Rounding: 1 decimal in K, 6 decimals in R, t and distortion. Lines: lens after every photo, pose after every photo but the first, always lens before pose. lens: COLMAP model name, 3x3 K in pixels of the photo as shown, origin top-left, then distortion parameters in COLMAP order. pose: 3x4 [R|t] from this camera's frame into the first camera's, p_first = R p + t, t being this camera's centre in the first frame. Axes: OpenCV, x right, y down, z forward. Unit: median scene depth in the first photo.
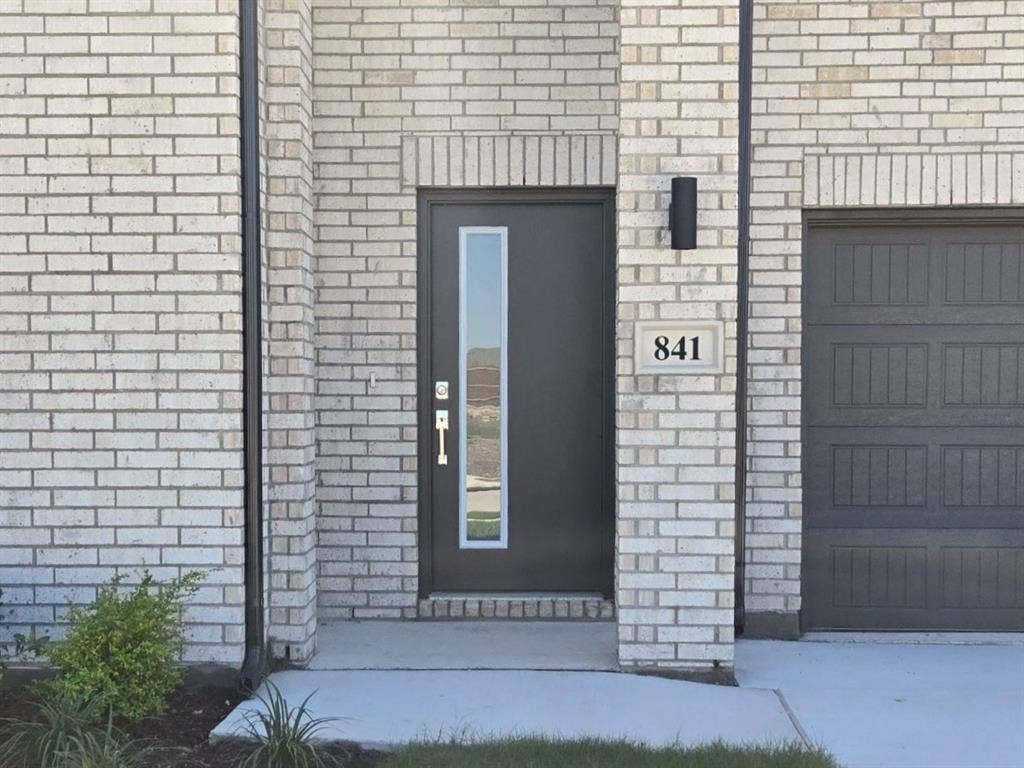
lens RADIAL K [[1676.5, 0, 512.0], [0, 1676.5, 384.0], [0, 0, 1]] dist [0.028444, 0.058590]
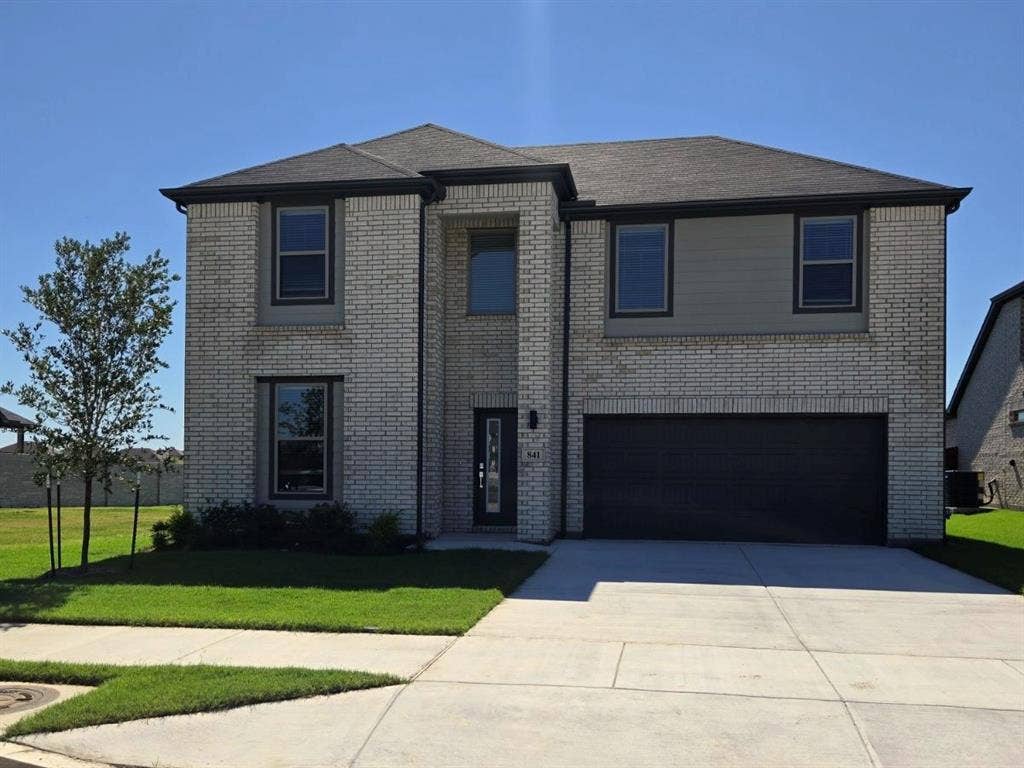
lens RADIAL K [[773.6, 0, 512.0], [0, 773.6, 384.0], [0, 0, 1]] dist [0.000804, 0.000047]
pose [[0.995877, -0.001508, -0.090703, 0.171801], [-0.007930, 0.994587, -0.103601, 0.000487], [0.090368, 0.103893, 0.990475, -0.611365]]
